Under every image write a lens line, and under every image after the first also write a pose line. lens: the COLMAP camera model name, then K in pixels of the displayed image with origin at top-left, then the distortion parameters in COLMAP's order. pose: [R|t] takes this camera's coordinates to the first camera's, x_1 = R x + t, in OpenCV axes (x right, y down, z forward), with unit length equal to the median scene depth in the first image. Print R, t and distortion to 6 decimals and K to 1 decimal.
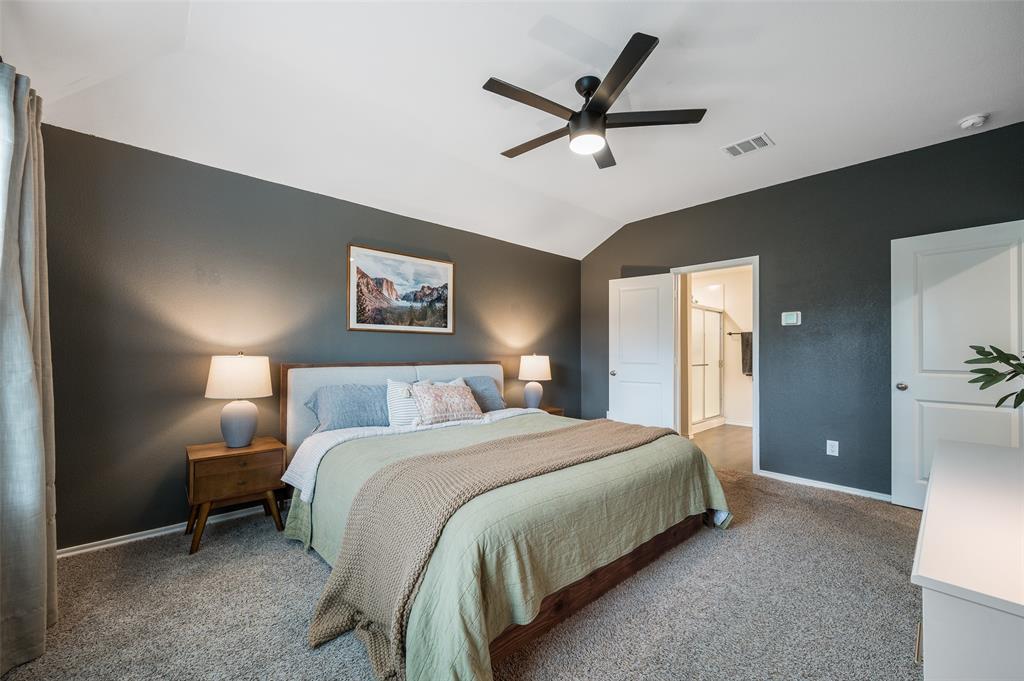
lens RADIAL K [[414.0, 0, 510.8], [0, 414.0, 345.9], [0, 0, 1]] dist [-0.012735, 0.001895]
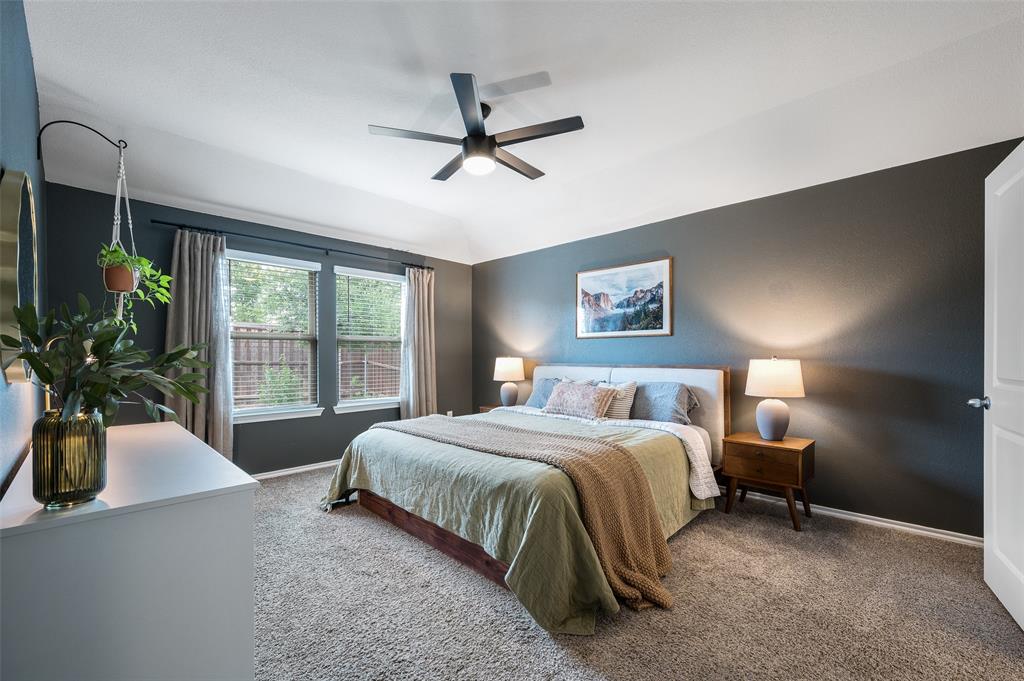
lens RADIAL K [[414.0, 0, 511.1], [0, 414.0, 351.6], [0, 0, 1]] dist [-0.012735, 0.001895]
pose [[0.047746, -0.004241, -0.998851, 0.820916], [0.022624, 0.999739, -0.003163, 0.003032], [0.998603, -0.022447, 0.047829, 0.648365]]
